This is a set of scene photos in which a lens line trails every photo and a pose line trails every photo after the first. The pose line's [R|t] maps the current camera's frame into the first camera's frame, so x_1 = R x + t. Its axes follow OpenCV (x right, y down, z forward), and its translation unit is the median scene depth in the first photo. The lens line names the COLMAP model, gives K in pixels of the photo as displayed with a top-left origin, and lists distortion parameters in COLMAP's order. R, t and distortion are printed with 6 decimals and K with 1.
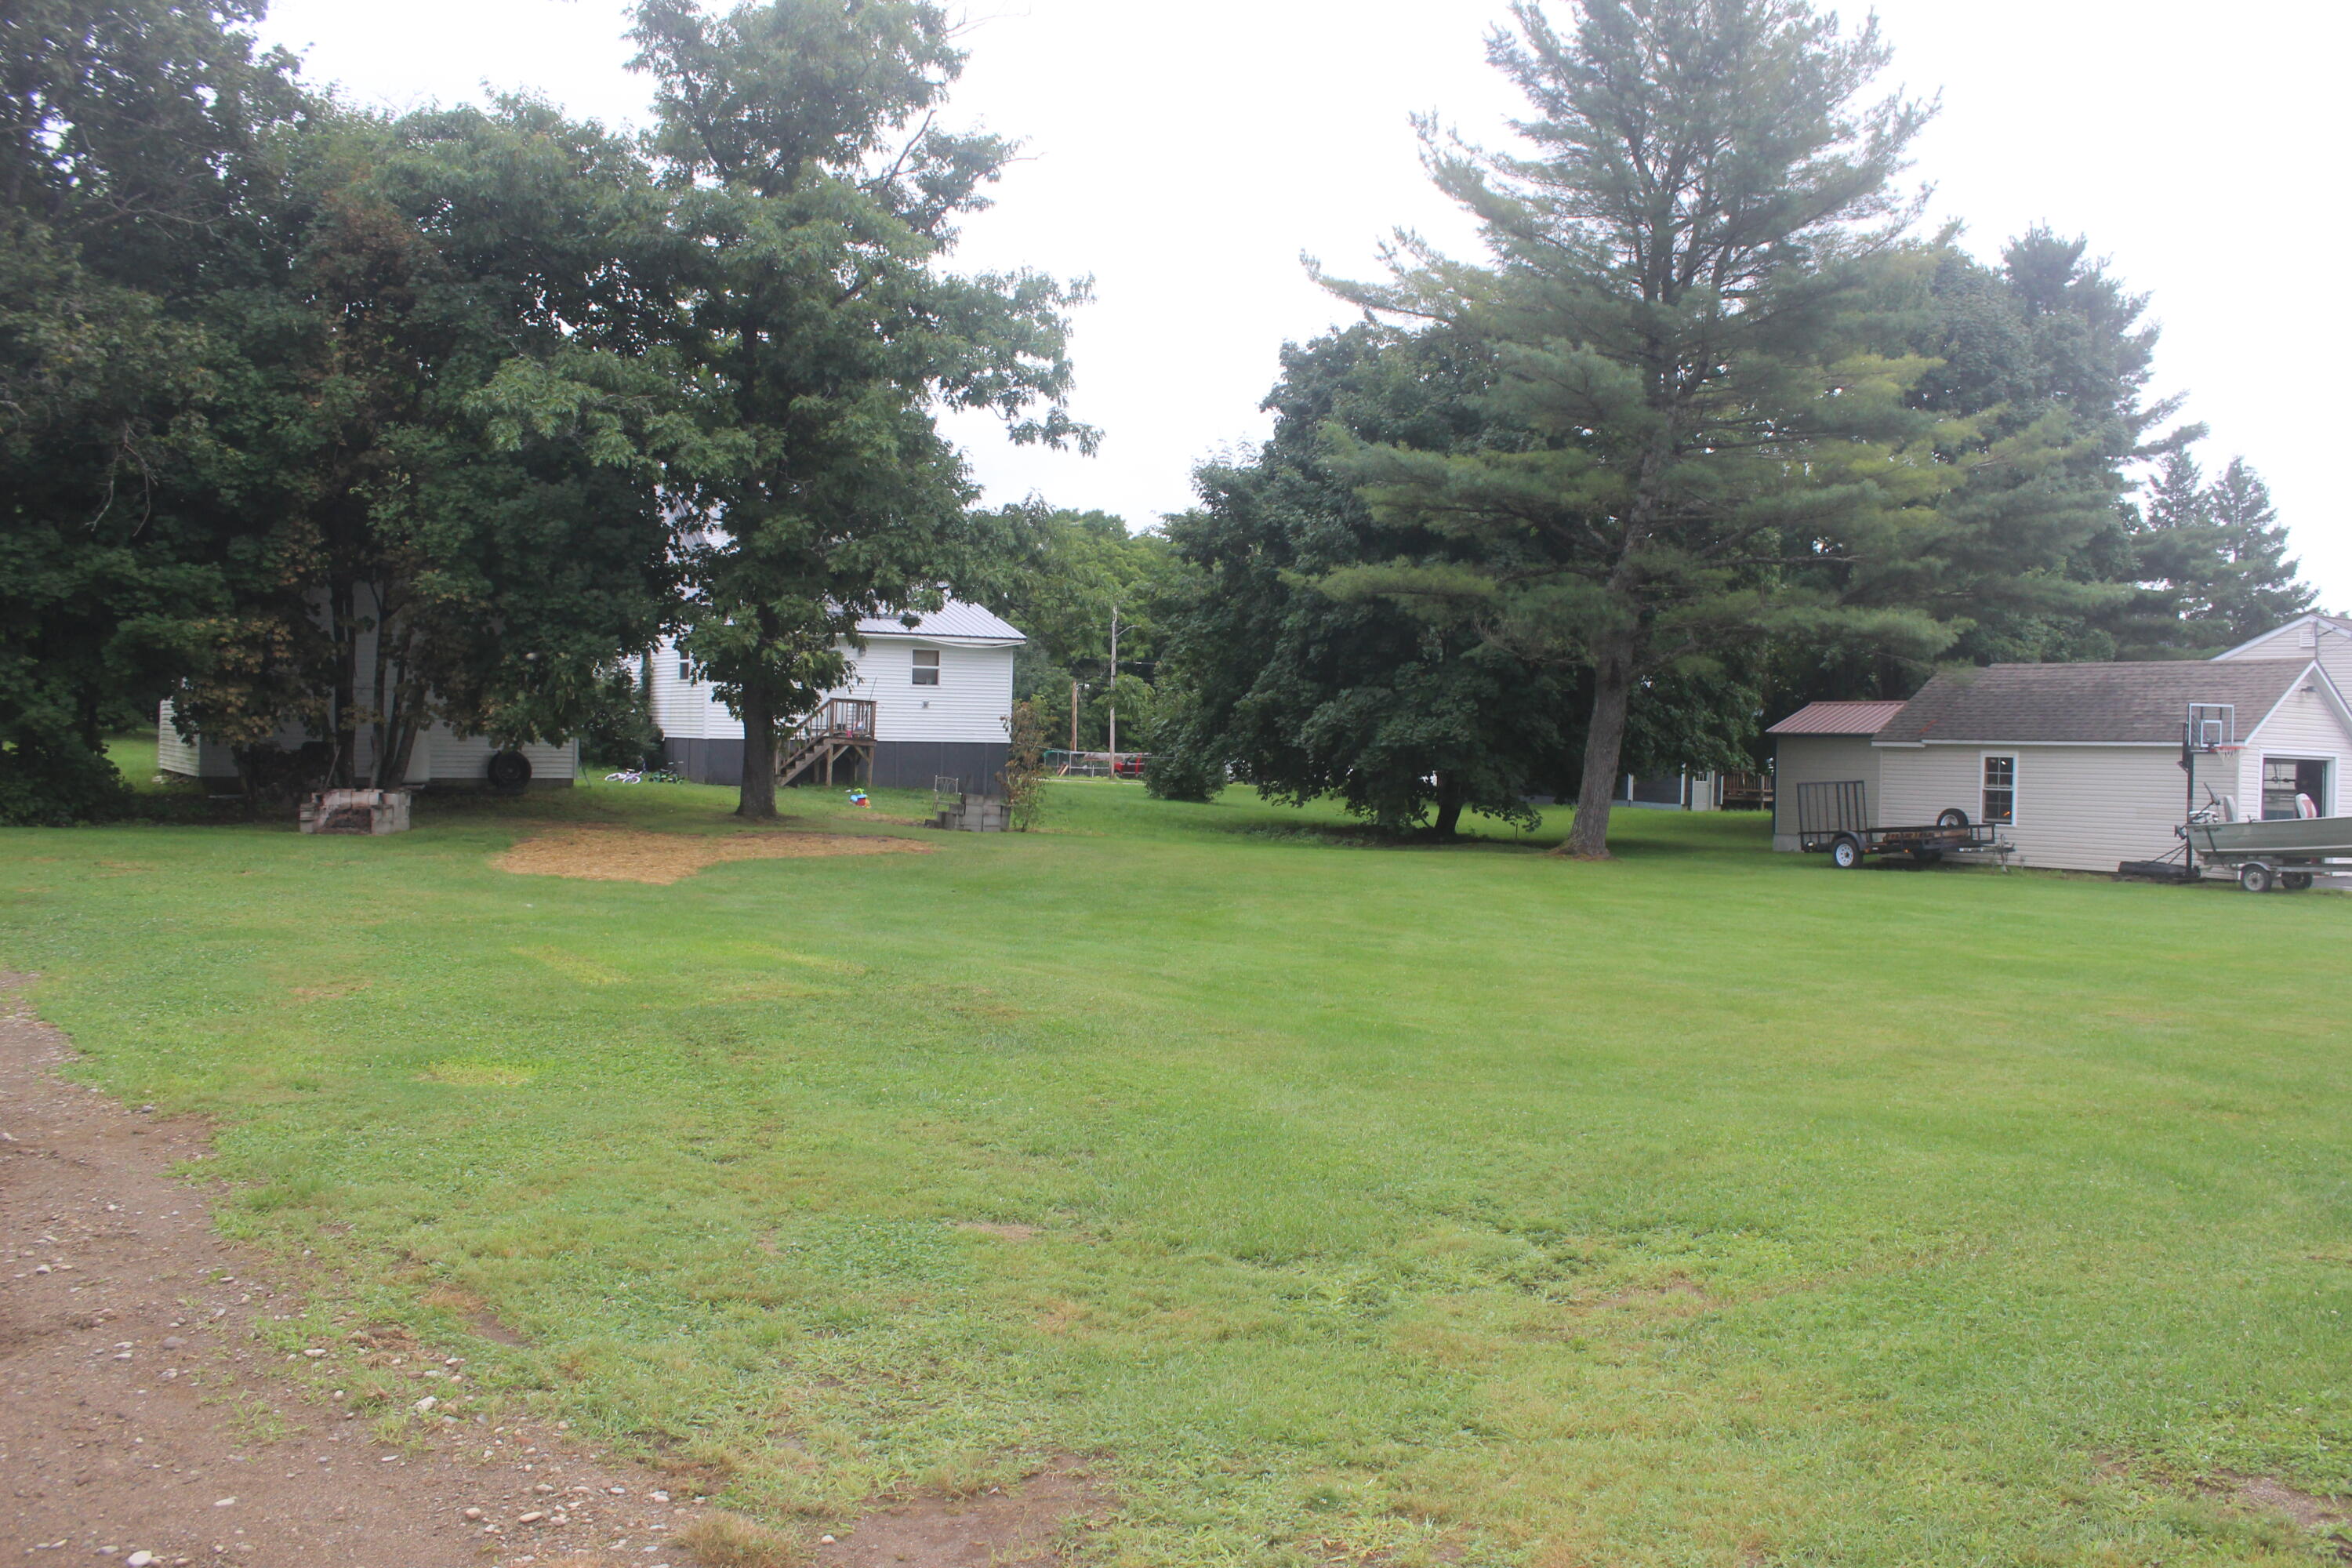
lens RADIAL K [[1977.9, 0, 1196.6], [0, 1977.9, 757.2], [0, 0, 1]] dist [-0.162546, 0.152645]
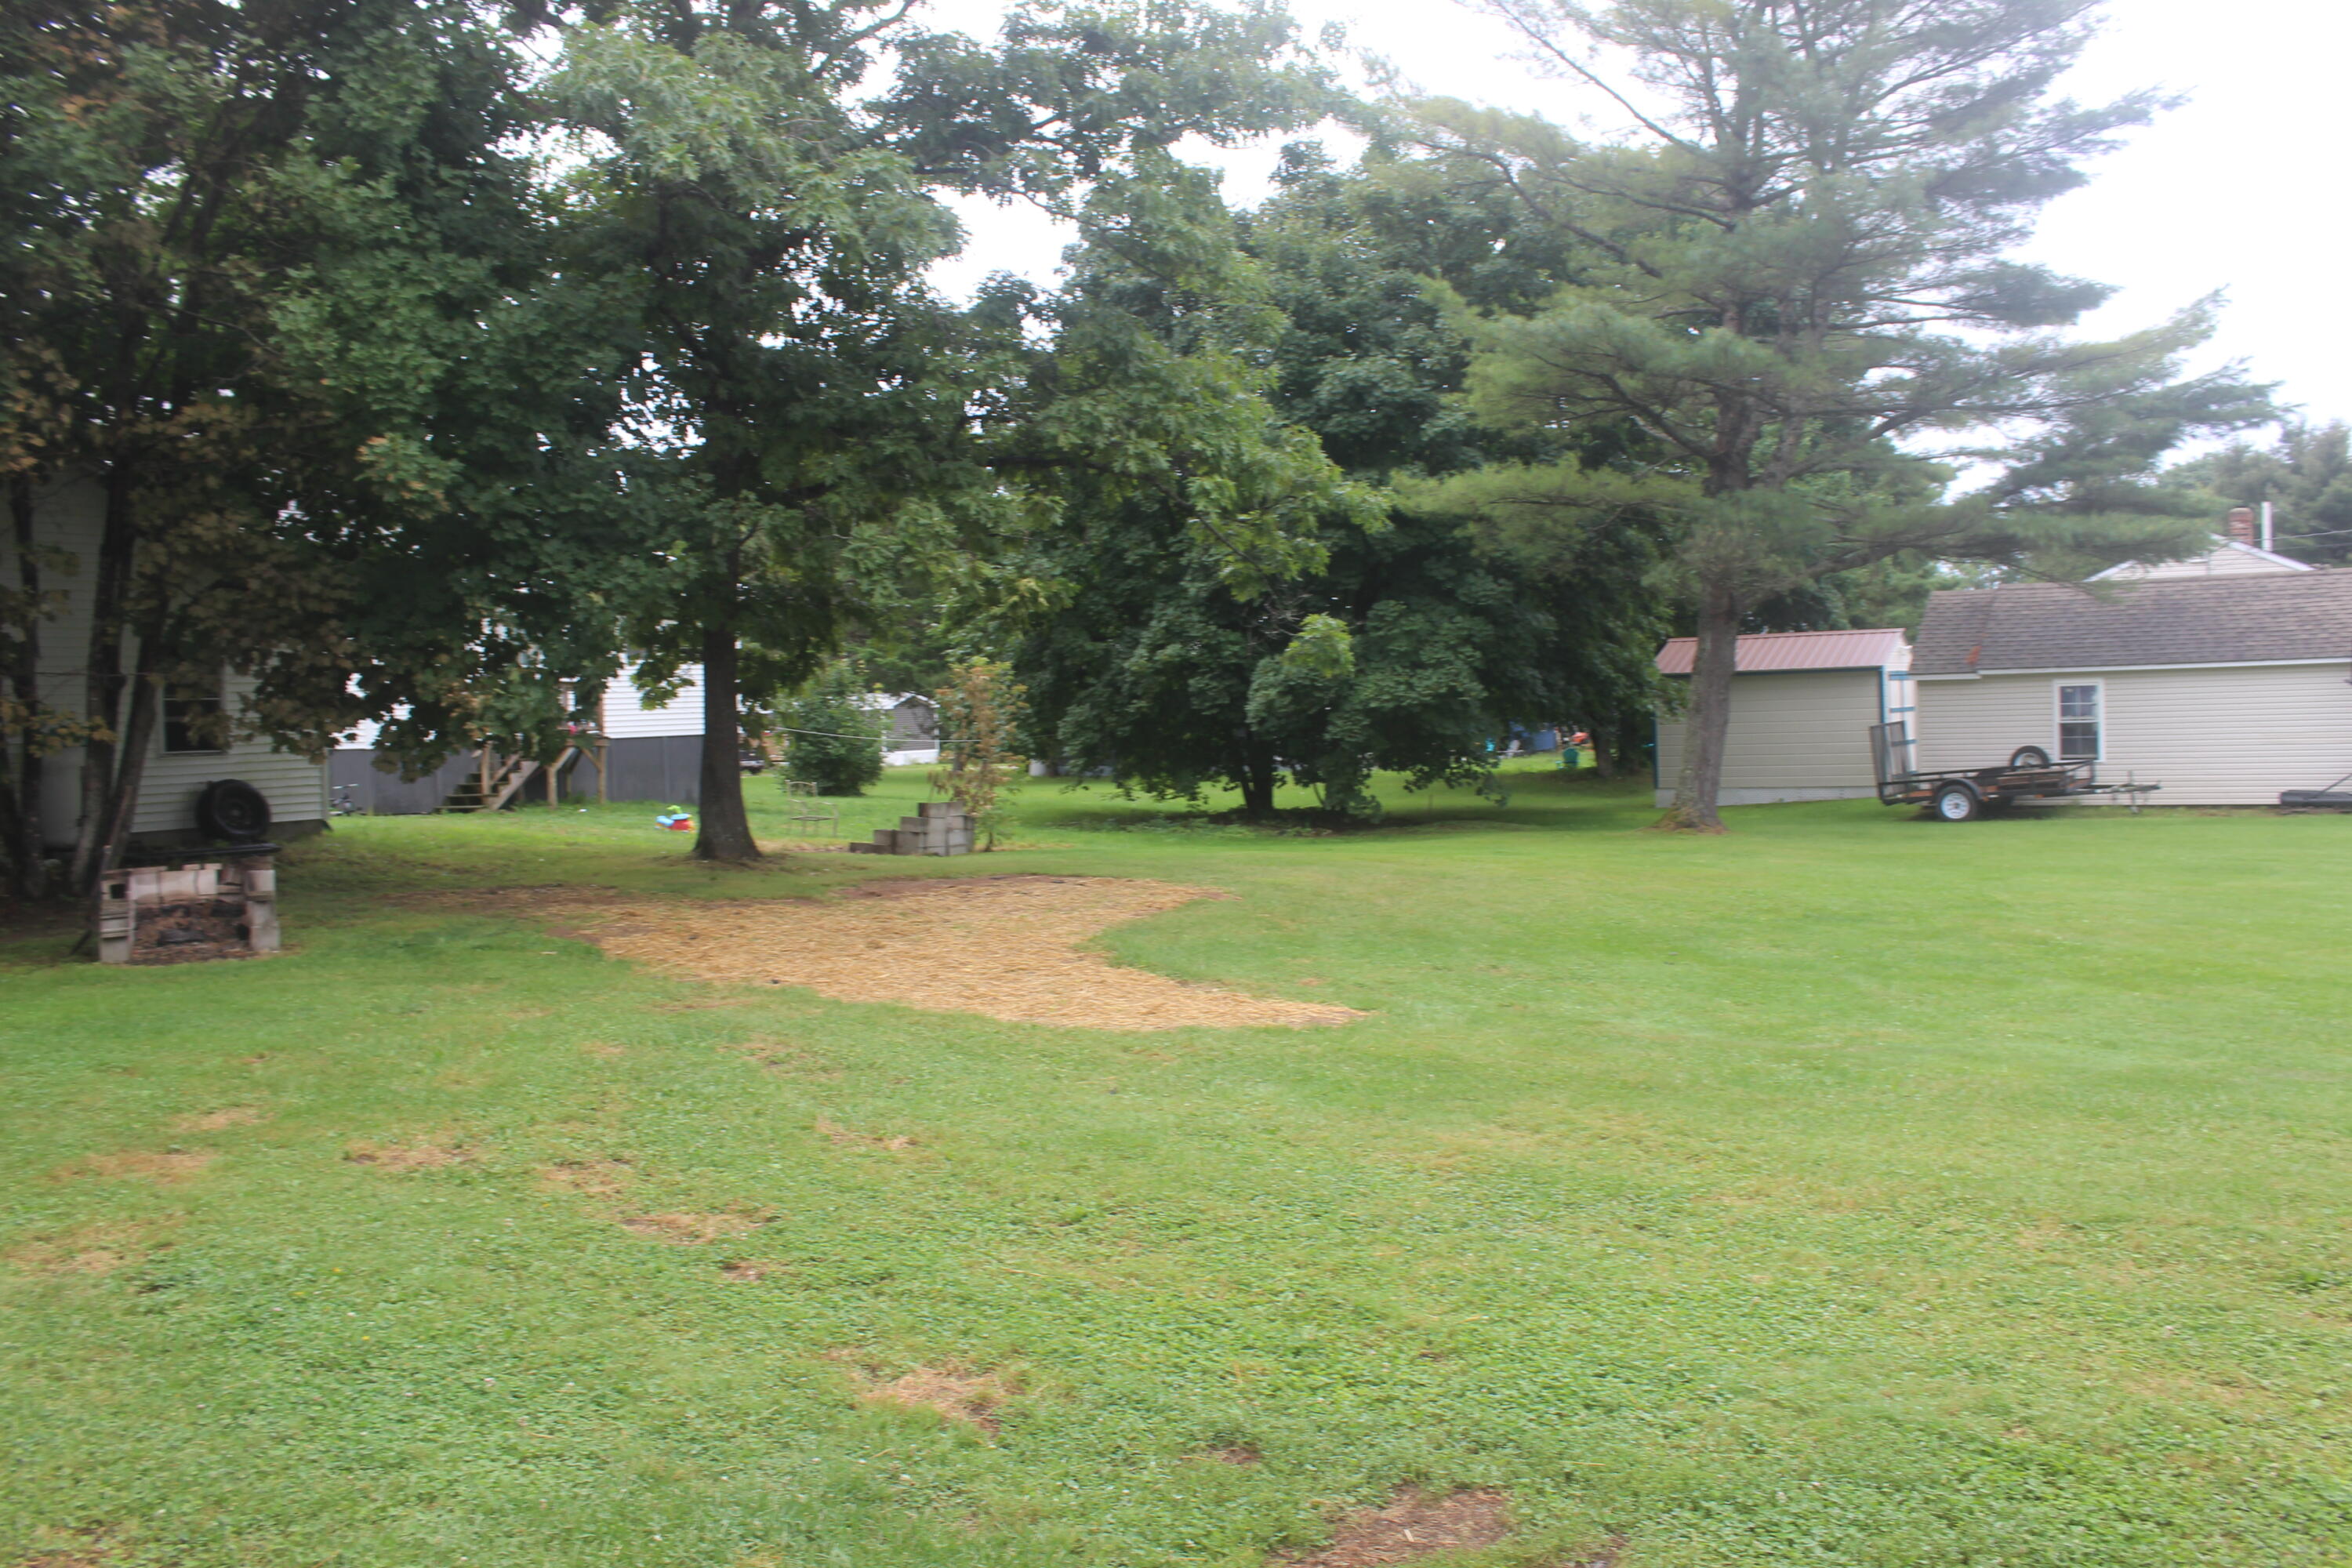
lens RADIAL K [[1977.9, 0, 1196.6], [0, 1977.9, 757.2], [0, 0, 1]] dist [-0.162546, 0.152645]
pose [[0.919249, -0.056408, 0.389615, -0.307815], [0.052016, 0.998408, 0.021824, -0.007605], [-0.390226, 0.000204, 0.920719, 0.336131]]
